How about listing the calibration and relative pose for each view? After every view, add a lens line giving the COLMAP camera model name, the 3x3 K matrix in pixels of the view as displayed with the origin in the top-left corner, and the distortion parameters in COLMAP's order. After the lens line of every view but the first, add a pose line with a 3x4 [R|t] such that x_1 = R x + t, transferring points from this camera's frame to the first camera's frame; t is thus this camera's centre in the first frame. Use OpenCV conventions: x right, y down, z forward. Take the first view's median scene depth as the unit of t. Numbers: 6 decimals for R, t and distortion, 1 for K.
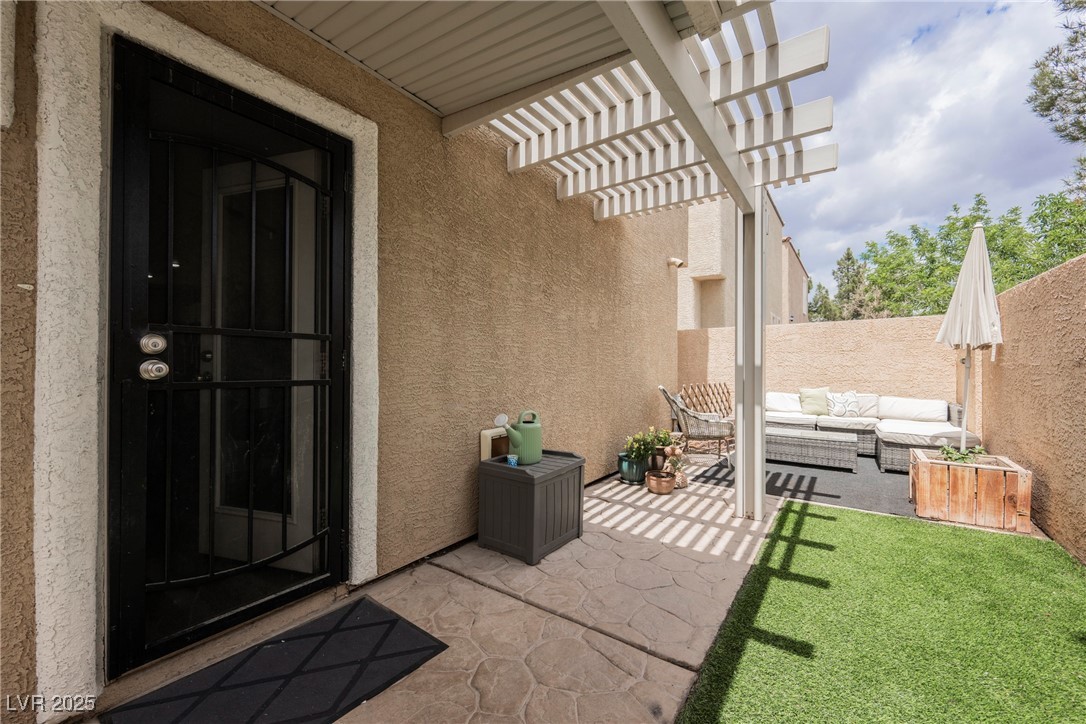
lens RADIAL K [[433.4, 0, 546.7], [0, 433.4, 363.6], [0, 0, 1]] dist [-0.000422, 0.000059]
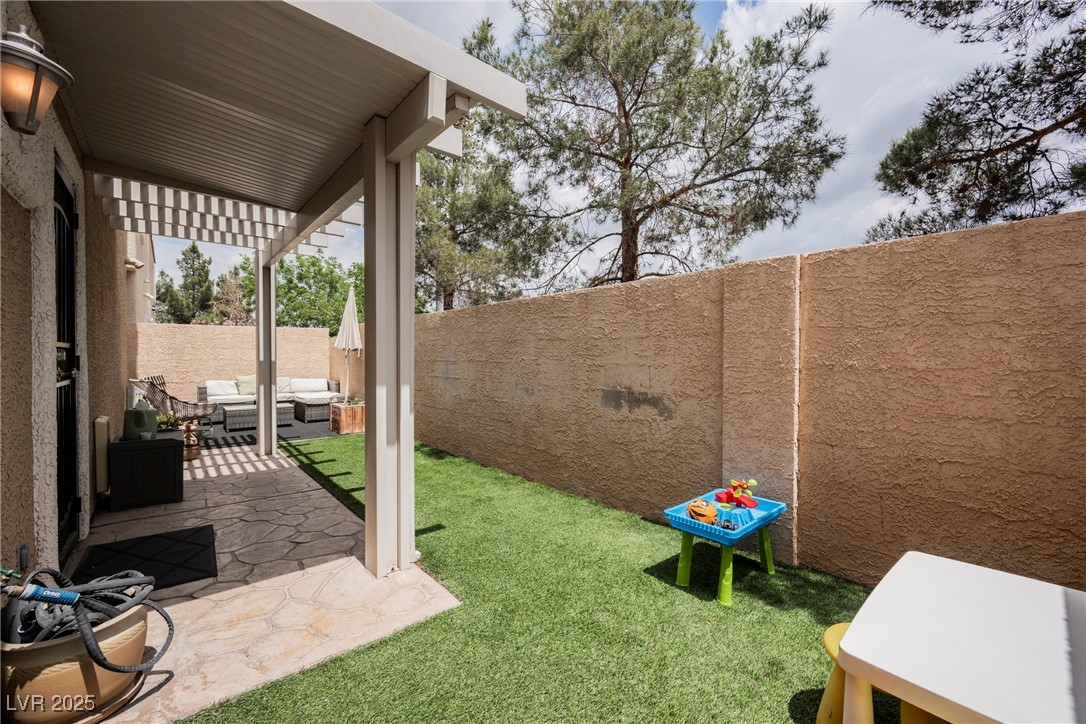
lens RADIAL K [[433.4, 0, 546.7], [0, 433.4, 363.6], [0, 0, 1]] dist [-0.000422, 0.000059]
pose [[0.230751, -0.018052, 0.972845, -0.789112], [-0.006795, 0.999774, 0.020164, -0.023067], [-0.972989, -0.011263, 0.230576, -0.354565]]
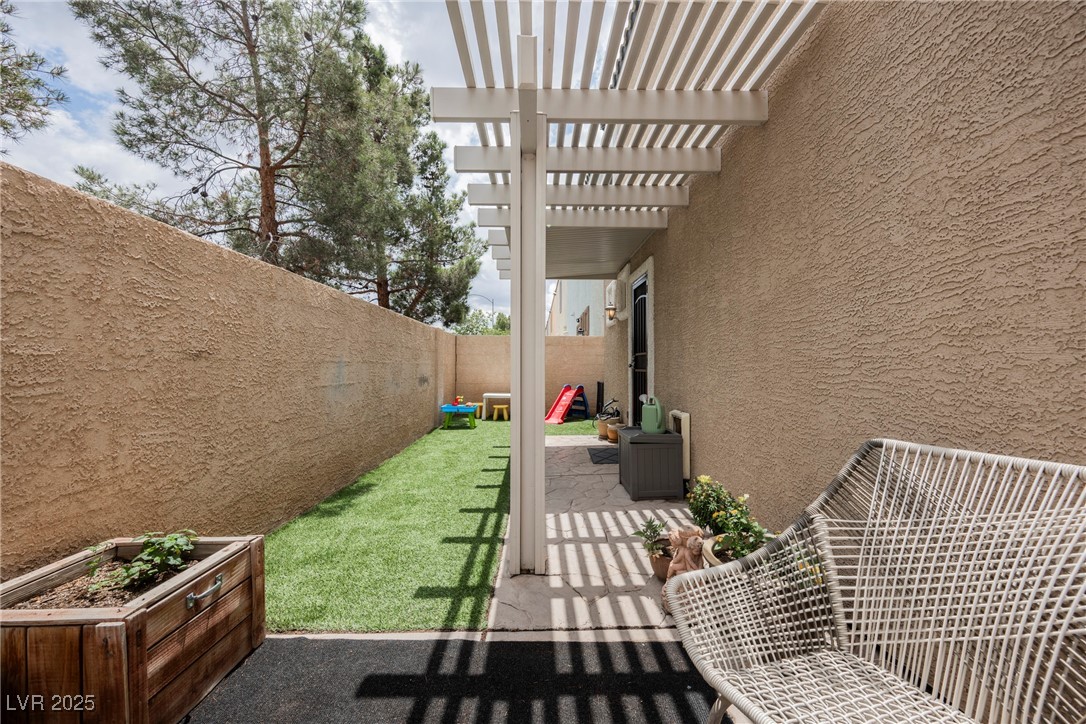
lens RADIAL K [[433.4, 0, 546.7], [0, 433.4, 363.6], [0, 0, 1]] dist [-0.000422, 0.000059]
pose [[-0.805629, -0.007184, -0.592377, 0.814075], [-0.000773, 0.999938, -0.011075, 0.016383], [0.592420, -0.008464, -0.805585, 1.494922]]
